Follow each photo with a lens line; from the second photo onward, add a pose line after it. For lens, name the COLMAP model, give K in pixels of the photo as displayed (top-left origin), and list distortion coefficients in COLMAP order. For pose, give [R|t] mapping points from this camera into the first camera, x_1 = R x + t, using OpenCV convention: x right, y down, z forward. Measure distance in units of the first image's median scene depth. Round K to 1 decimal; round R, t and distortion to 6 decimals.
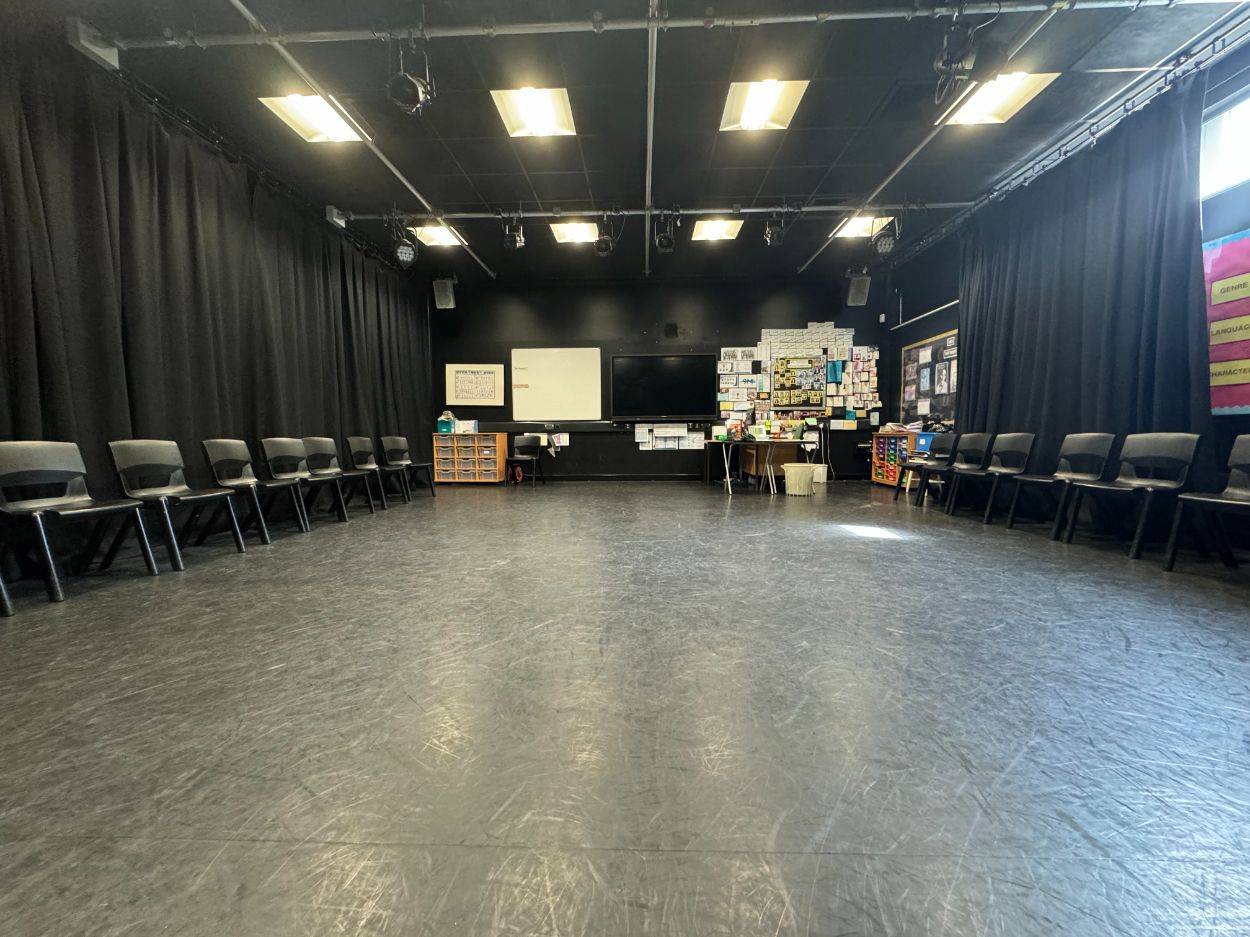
lens RADIAL K [[495.3, 0, 627.2], [0, 495.3, 474.5], [0, 0, 1]] dist [-0.004134, 0.001050]
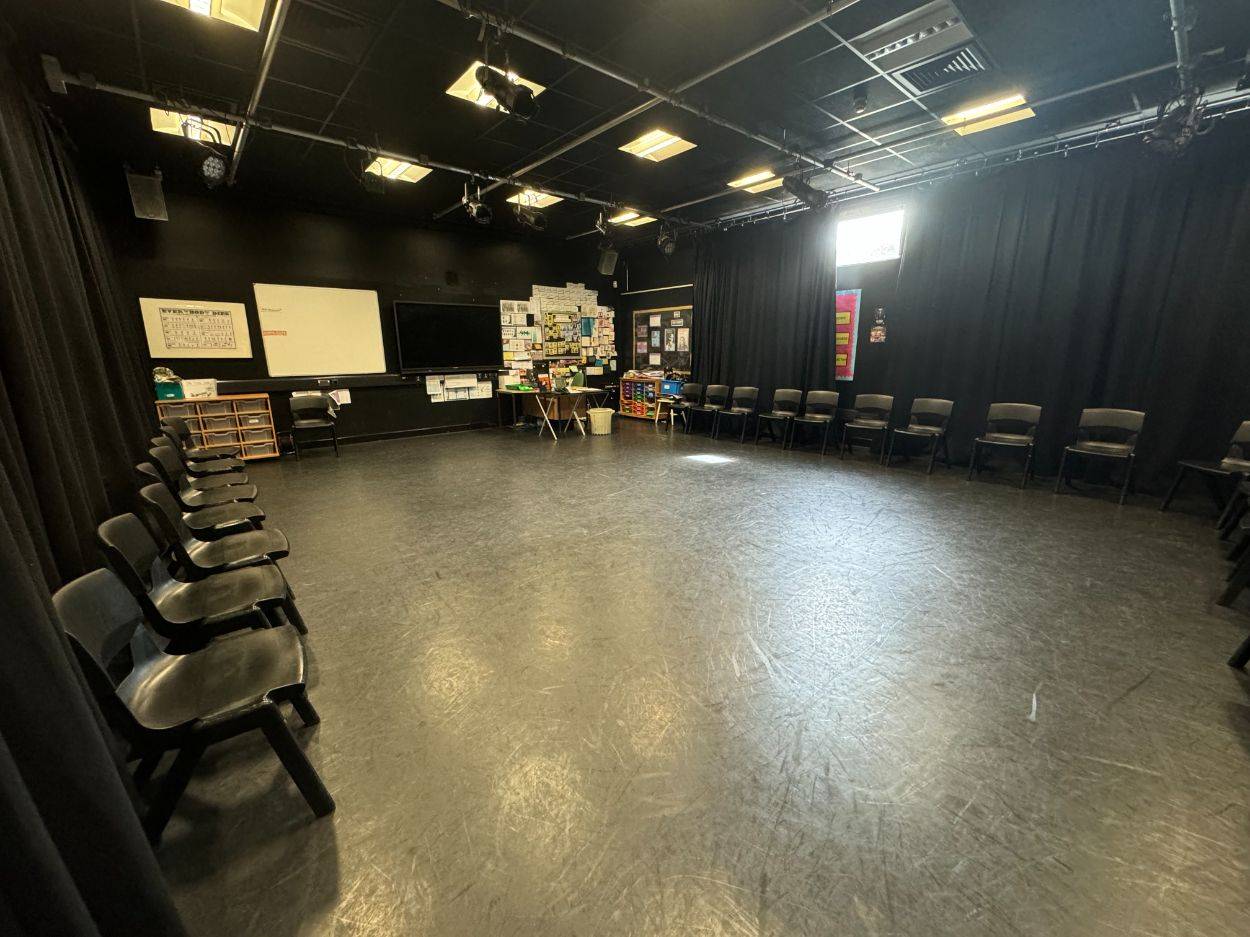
lens RADIAL K [[495.3, 0, 624.5], [0, 495.3, 473.5], [0, 0, 1]] dist [-0.004134, 0.001050]
pose [[0.730843, -0.167069, 0.661783, -0.375944], [0.058452, 0.981338, 0.183189, -0.070943], [-0.680038, -0.095200, 0.726970, 0.018978]]
